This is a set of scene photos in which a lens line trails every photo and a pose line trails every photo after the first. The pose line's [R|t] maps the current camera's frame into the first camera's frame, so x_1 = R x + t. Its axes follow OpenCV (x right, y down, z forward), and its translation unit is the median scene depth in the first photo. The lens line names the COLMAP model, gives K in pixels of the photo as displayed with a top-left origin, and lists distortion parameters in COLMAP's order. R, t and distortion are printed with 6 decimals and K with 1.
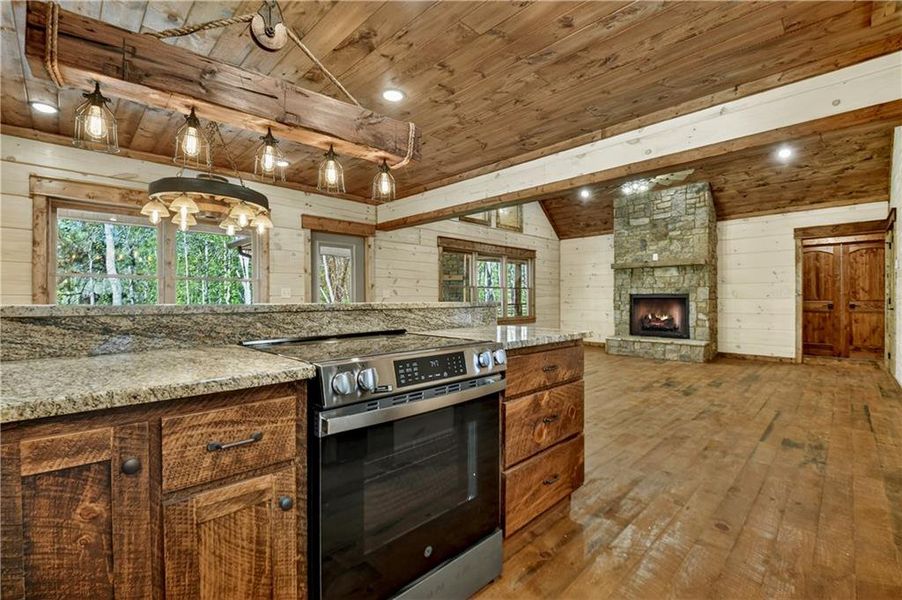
lens RADIAL K [[391.1, 0, 467.9], [0, 391.1, 302.4], [0, 0, 1]] dist [0.035258, -0.025260]
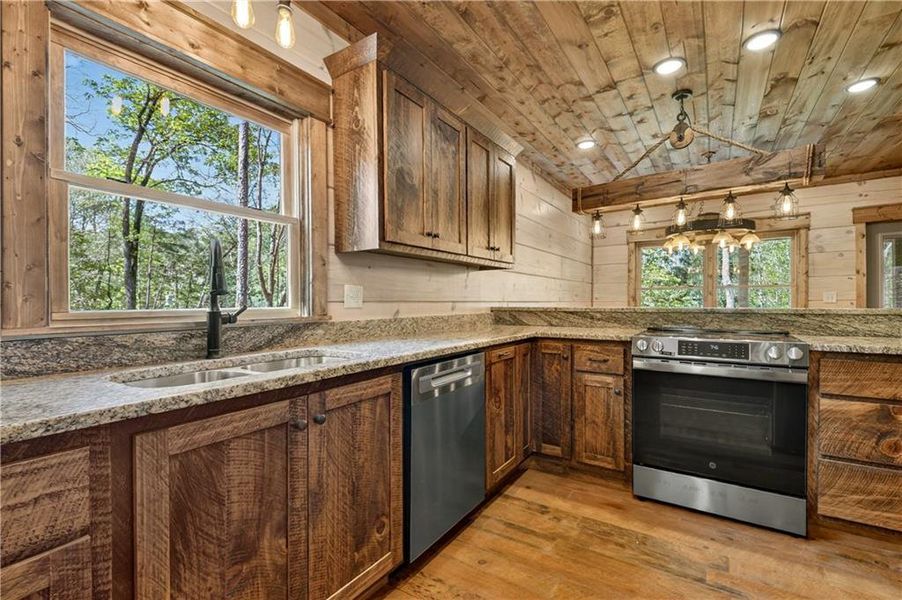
lens RADIAL K [[408.5, 0, 445.6], [0, 408.5, 300.3], [0, 0, 1]] dist [-0.000624, -0.000479]
pose [[0.206051, -0.008114, -0.978508, 1.024419], [-0.007303, 0.999925, -0.009829, -0.004598], [0.978514, 0.009172, 0.205977, -0.302023]]
